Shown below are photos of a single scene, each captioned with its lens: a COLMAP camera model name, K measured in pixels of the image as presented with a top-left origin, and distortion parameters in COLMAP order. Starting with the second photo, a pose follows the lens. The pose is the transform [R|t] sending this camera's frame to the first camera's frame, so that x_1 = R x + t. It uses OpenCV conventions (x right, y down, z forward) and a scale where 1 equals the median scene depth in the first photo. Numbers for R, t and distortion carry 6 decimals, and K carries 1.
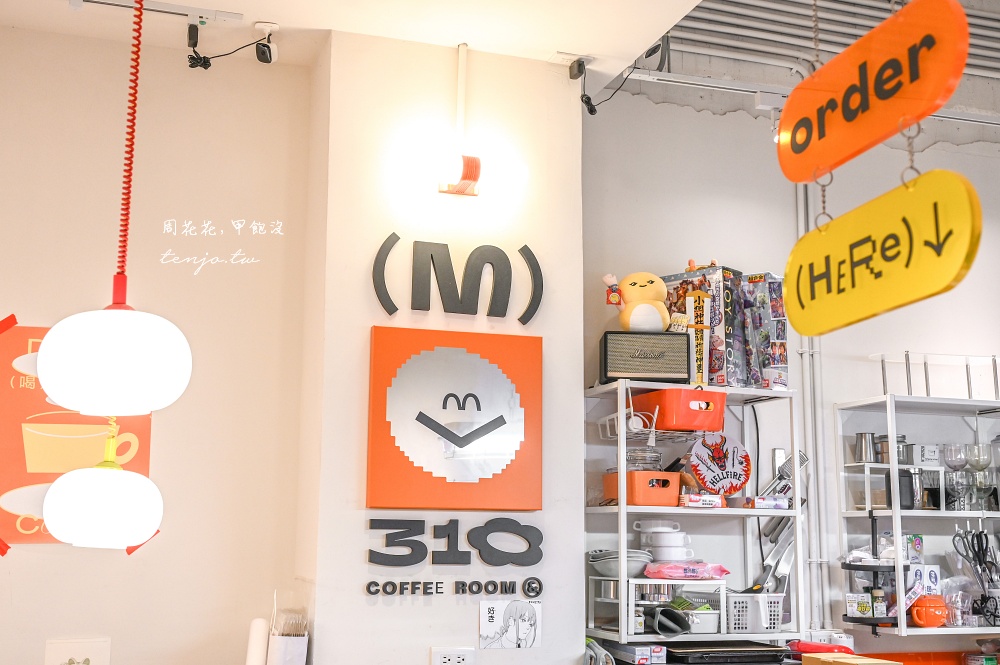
lens RADIAL K [[1167.1, 0, 500.4], [0, 1167.1, 331.5], [0, 0, 1]] dist [-0.101266, 0.000000]
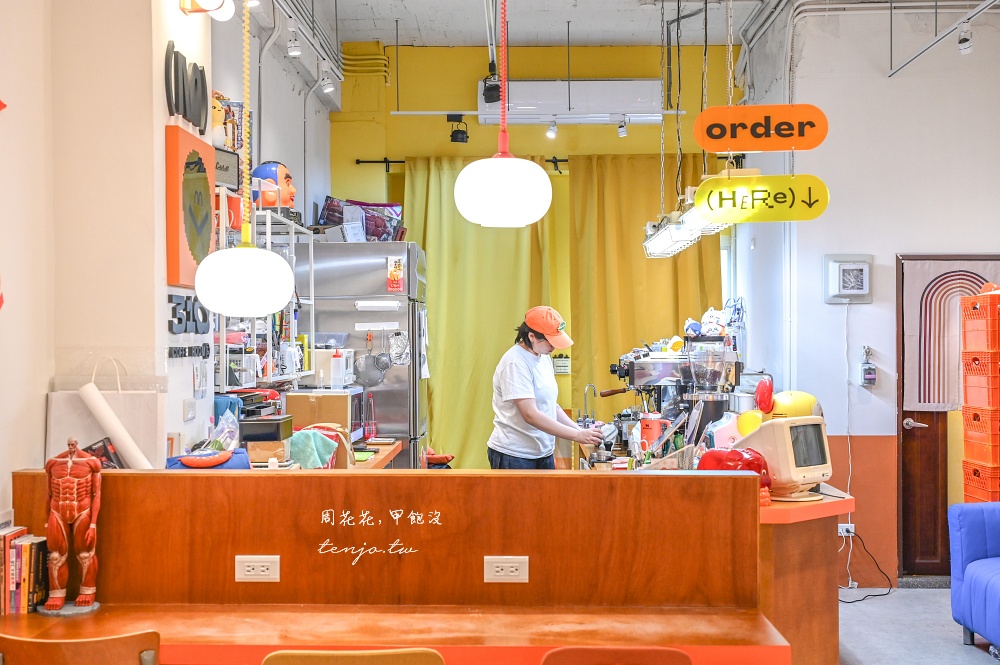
lens RADIAL K [[1240.2, 0, 499.5], [0, 1240.2, 333.6], [0, 0, 1]] dist [-0.005595, 0.000000]
pose [[0.337433, -0.009738, 0.941299, -2.298818], [-0.162220, 0.984386, 0.068335, 0.127714], [-0.927267, -0.175756, 0.330584, 0.574759]]
